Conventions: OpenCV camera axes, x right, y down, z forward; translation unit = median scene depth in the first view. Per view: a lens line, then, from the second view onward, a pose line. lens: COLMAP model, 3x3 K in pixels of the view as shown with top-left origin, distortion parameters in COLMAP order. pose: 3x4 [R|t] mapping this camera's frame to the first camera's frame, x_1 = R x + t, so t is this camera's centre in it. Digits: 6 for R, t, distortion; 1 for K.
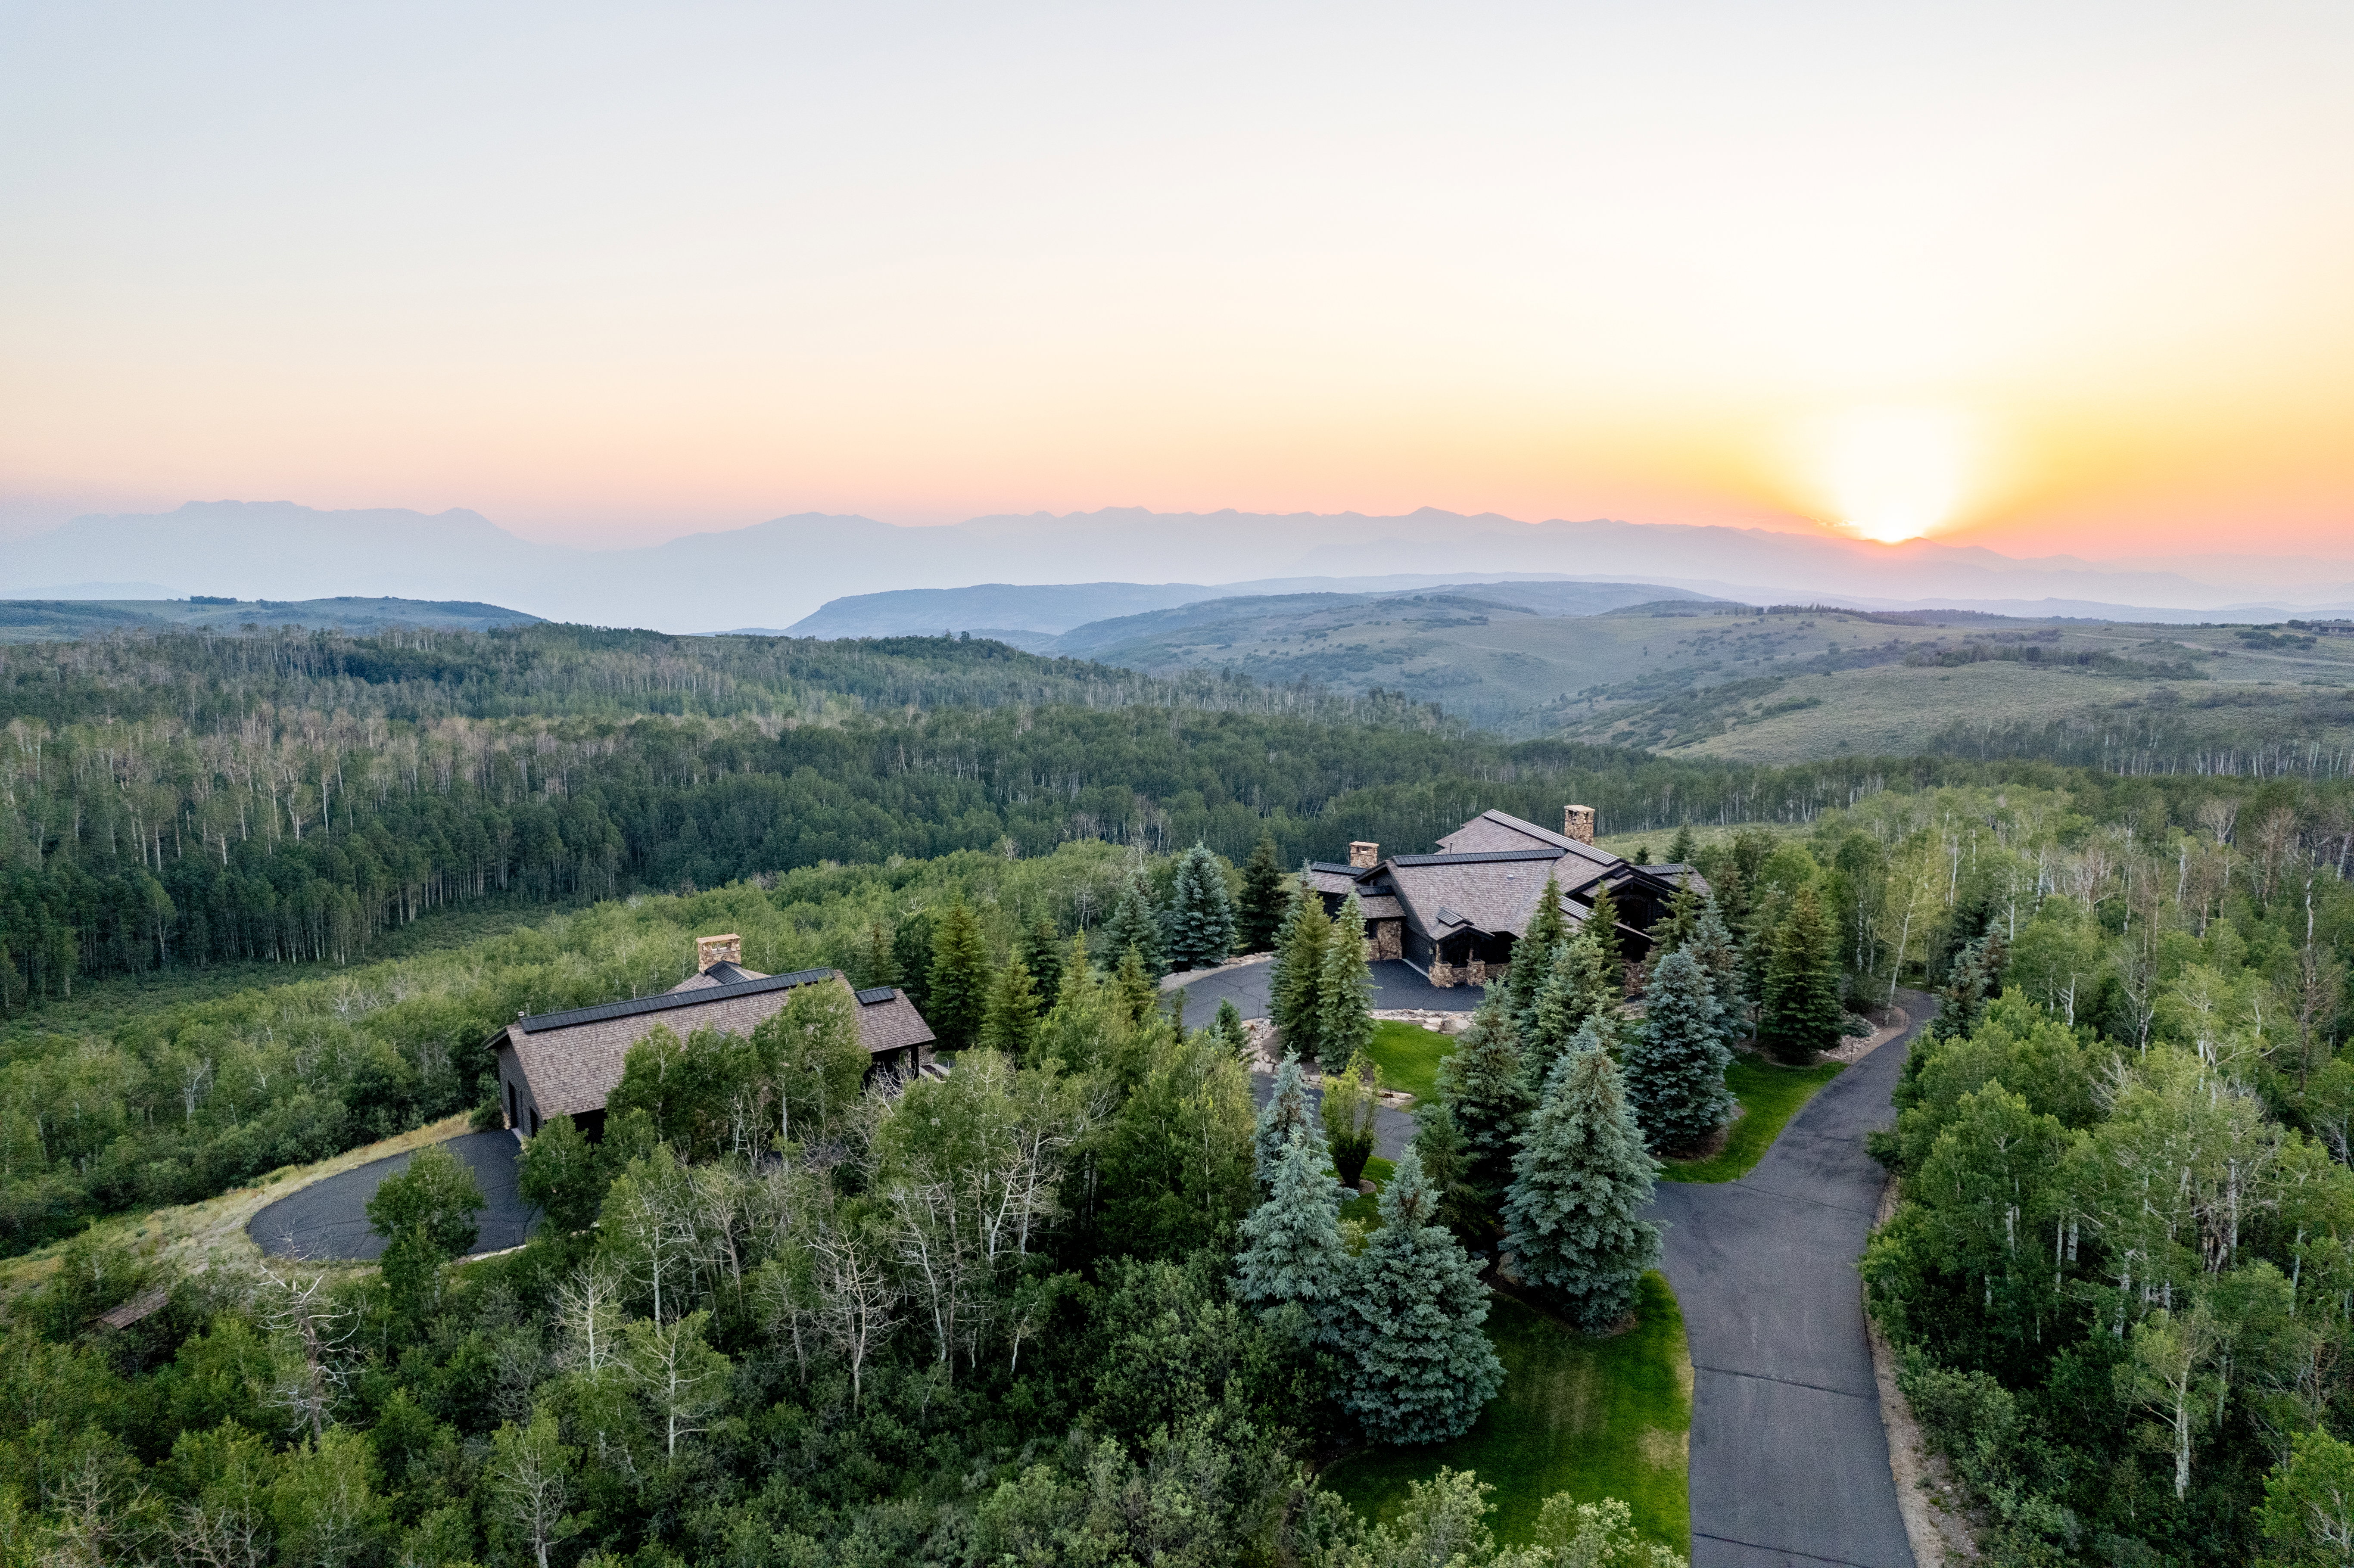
lens RADIAL K [[1528.6, 0, 1189.7], [0, 1528.6, 782.8], [0, 0, 1]] dist [-0.071412, 0.055556]
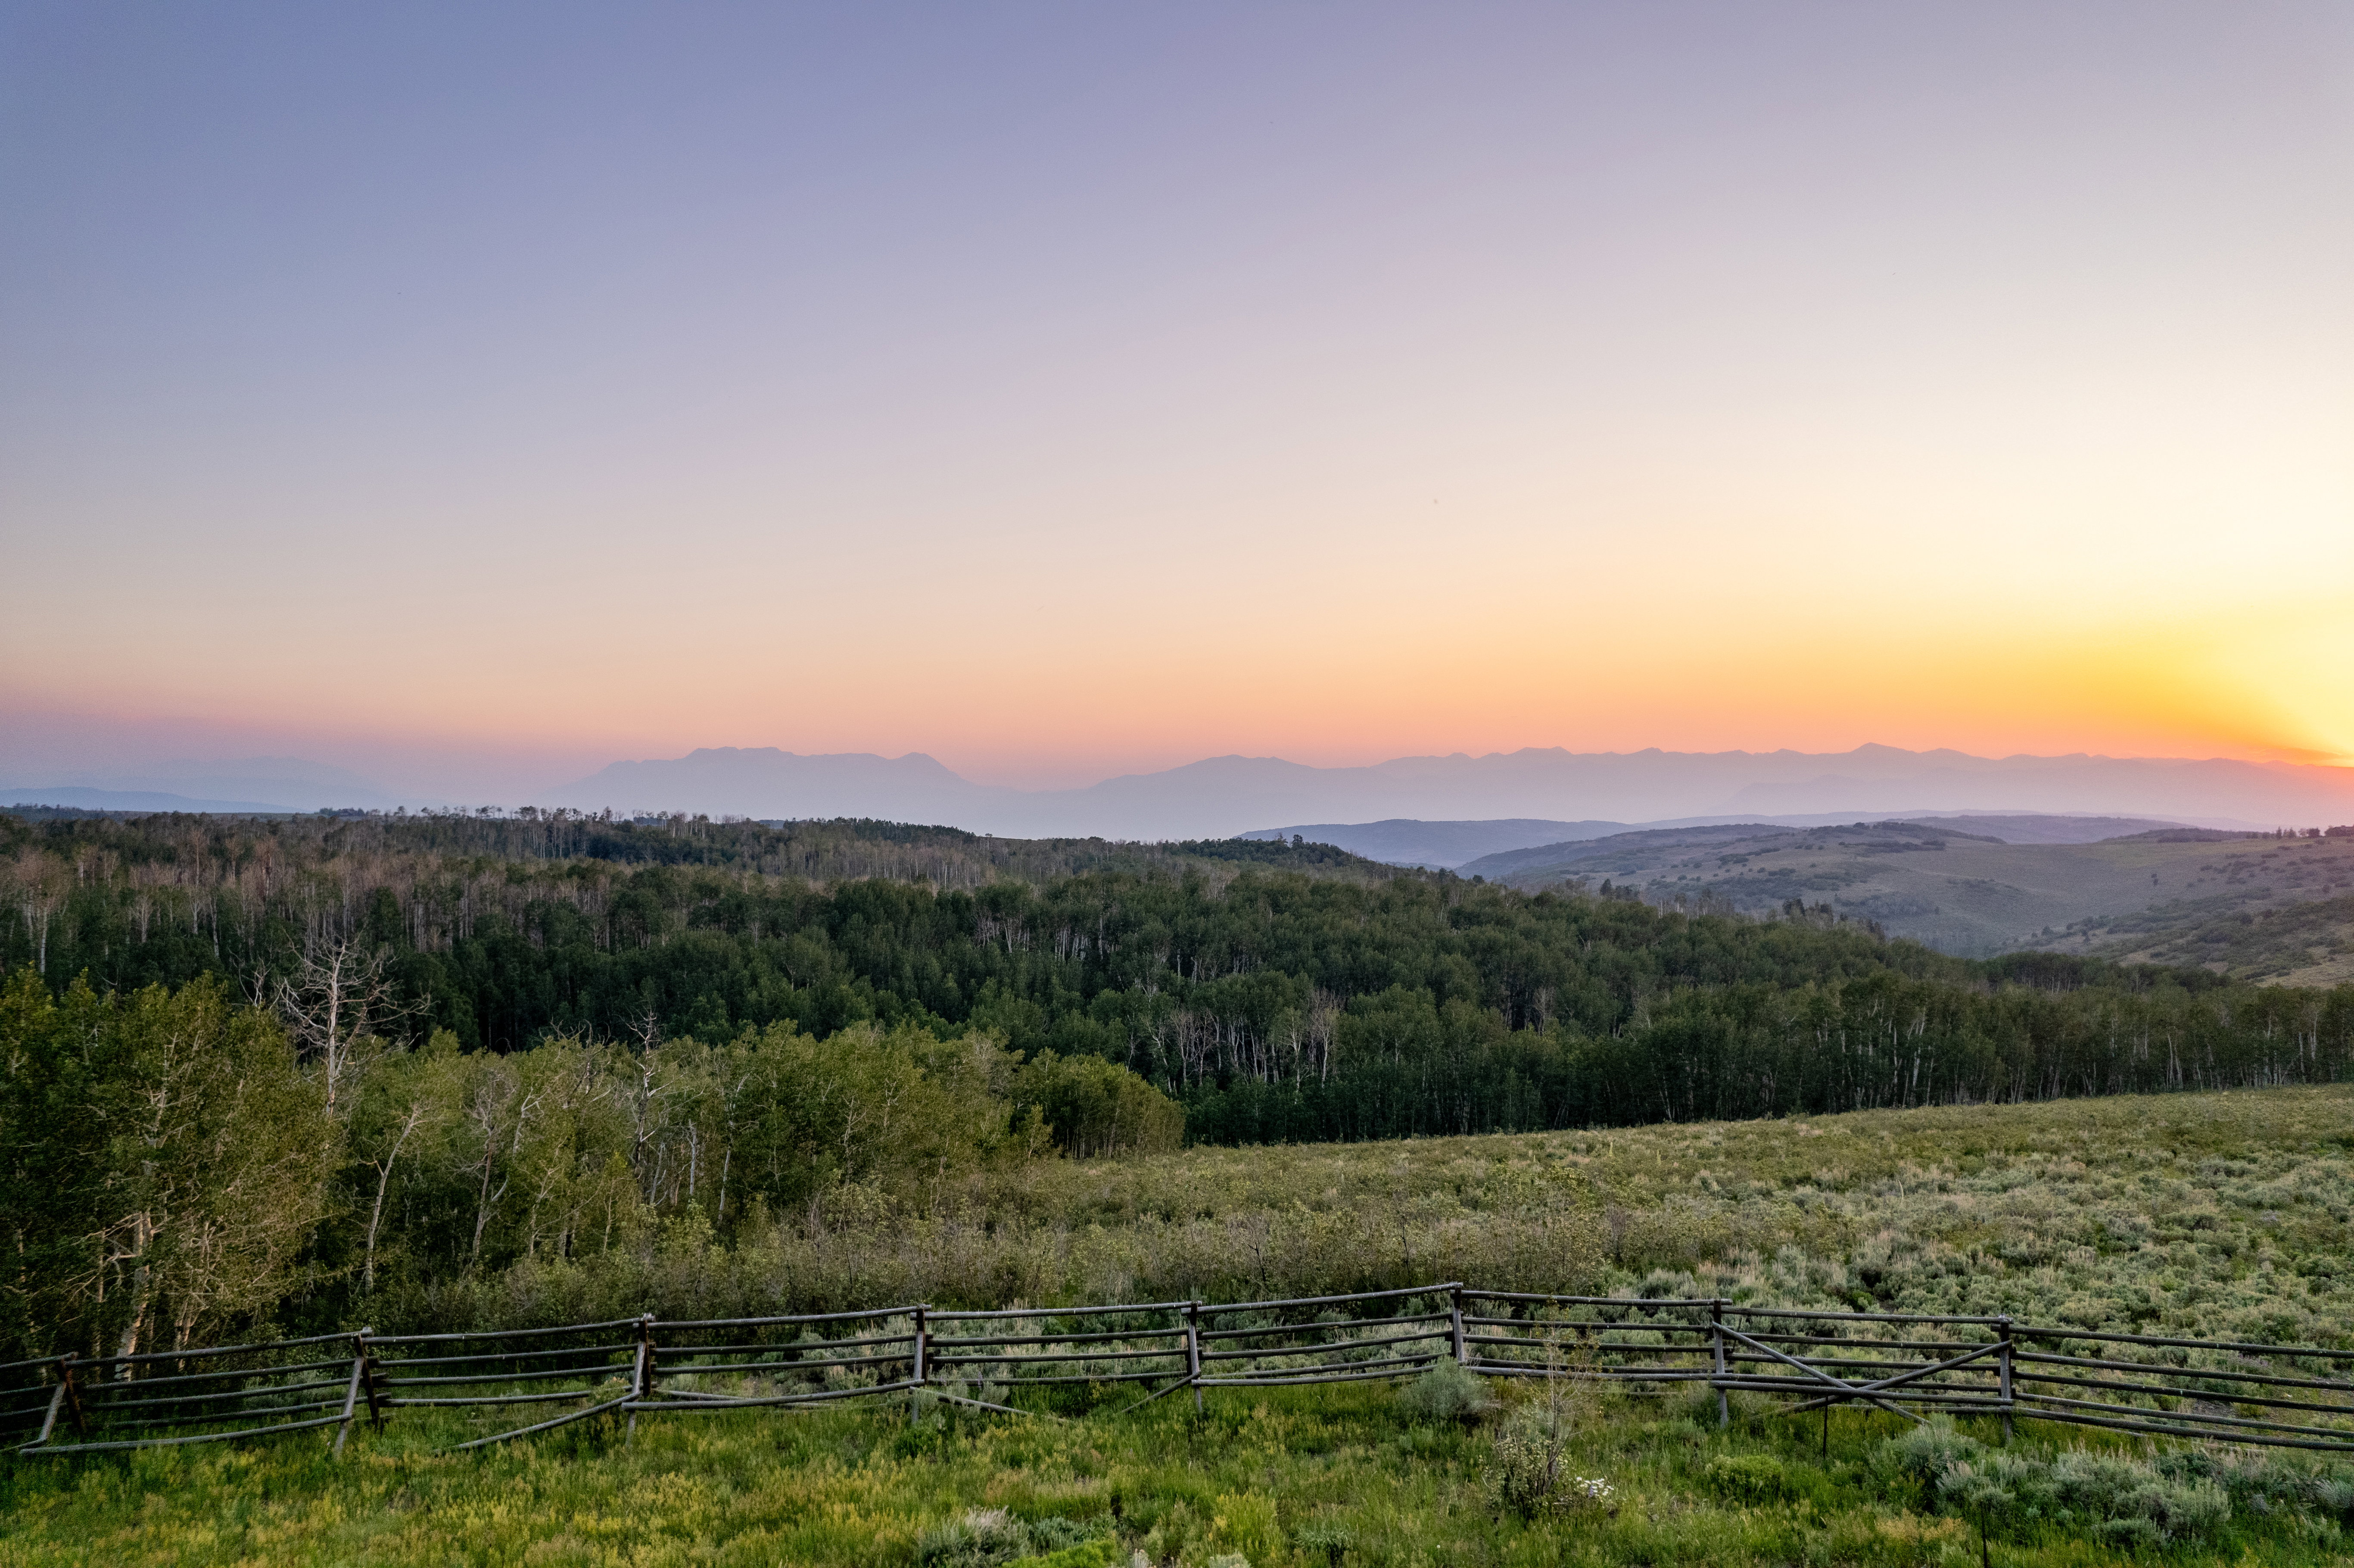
lens RADIAL K [[1528.6, 0, 1185.0], [0, 1528.6, 786.3], [0, 0, 1]] dist [-0.071412, 0.055556]
pose [[0.962367, -0.004762, -0.271710, 0.029575], [-0.037695, 0.987842, -0.150824, 0.008007], [0.269125, 0.155390, 0.950487, 0.149368]]
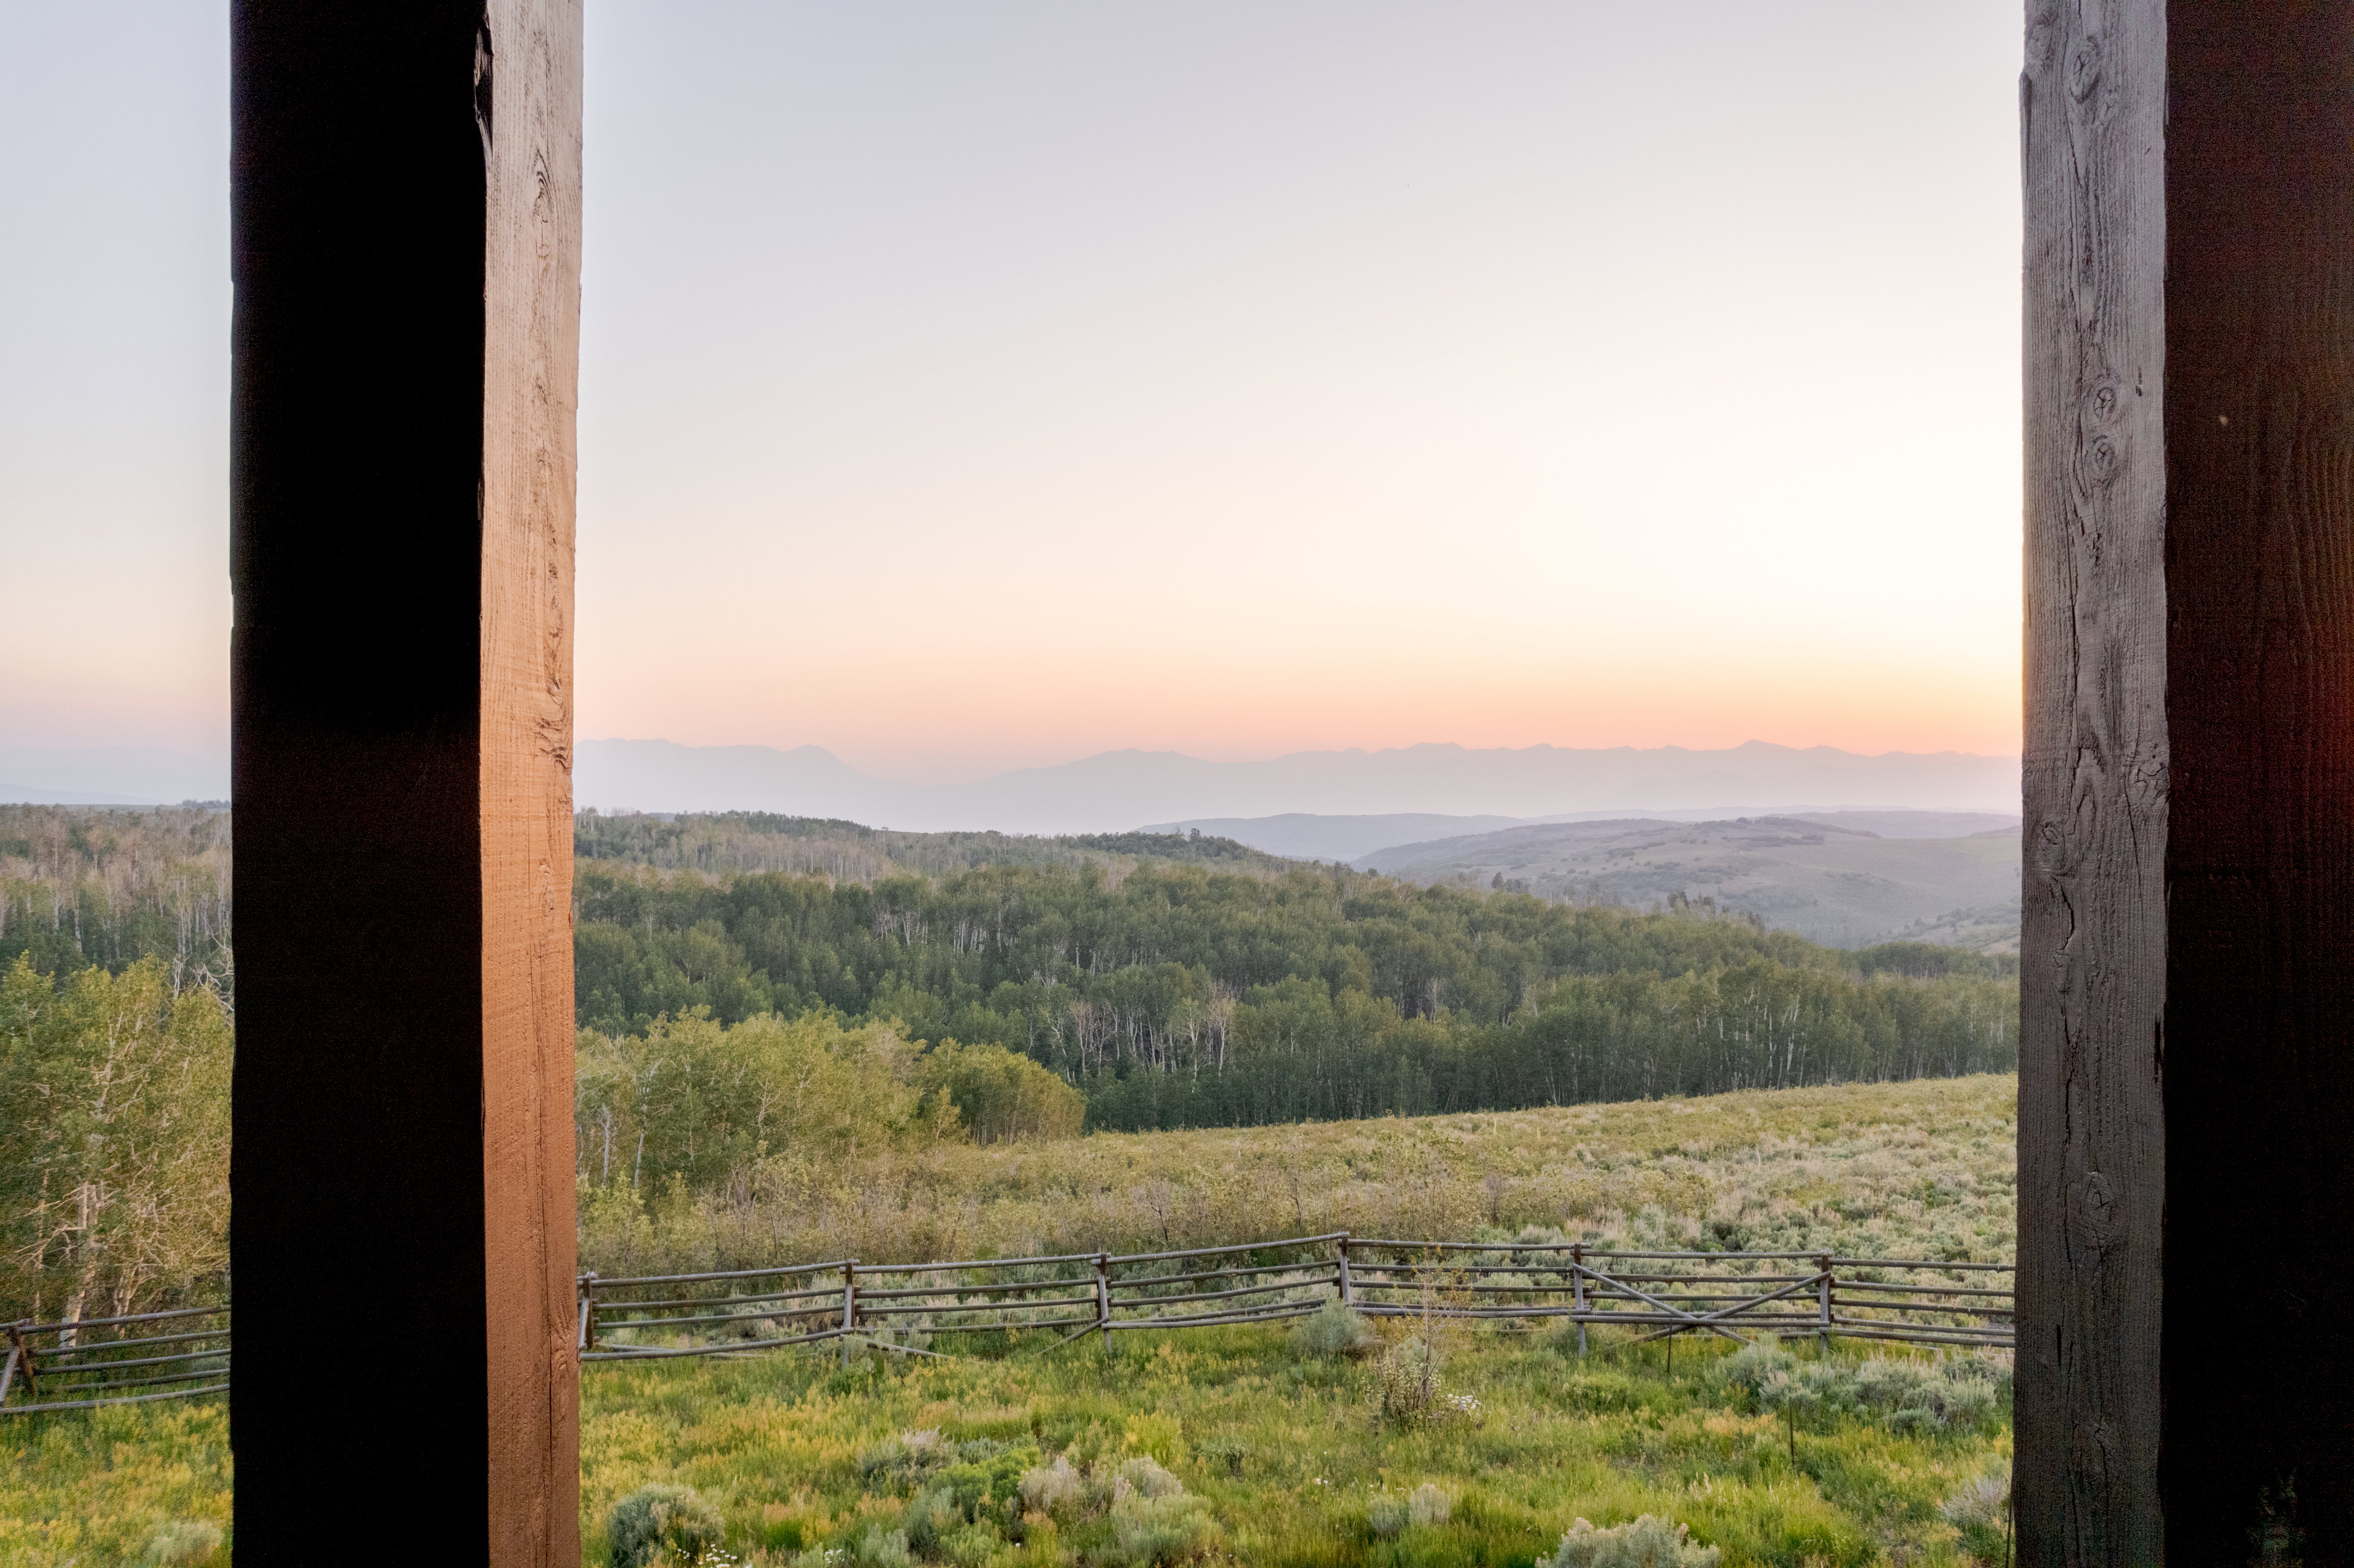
lens RADIAL K [[1528.6, 0, 1190.0], [0, 1528.6, 786.6], [0, 0, 1]] dist [-0.071412, 0.055556]
pose [[0.979078, -0.000633, -0.203482, 0.029967], [-0.030338, 0.988364, -0.149051, 0.008418], [0.201209, 0.152106, 0.967667, 0.147021]]
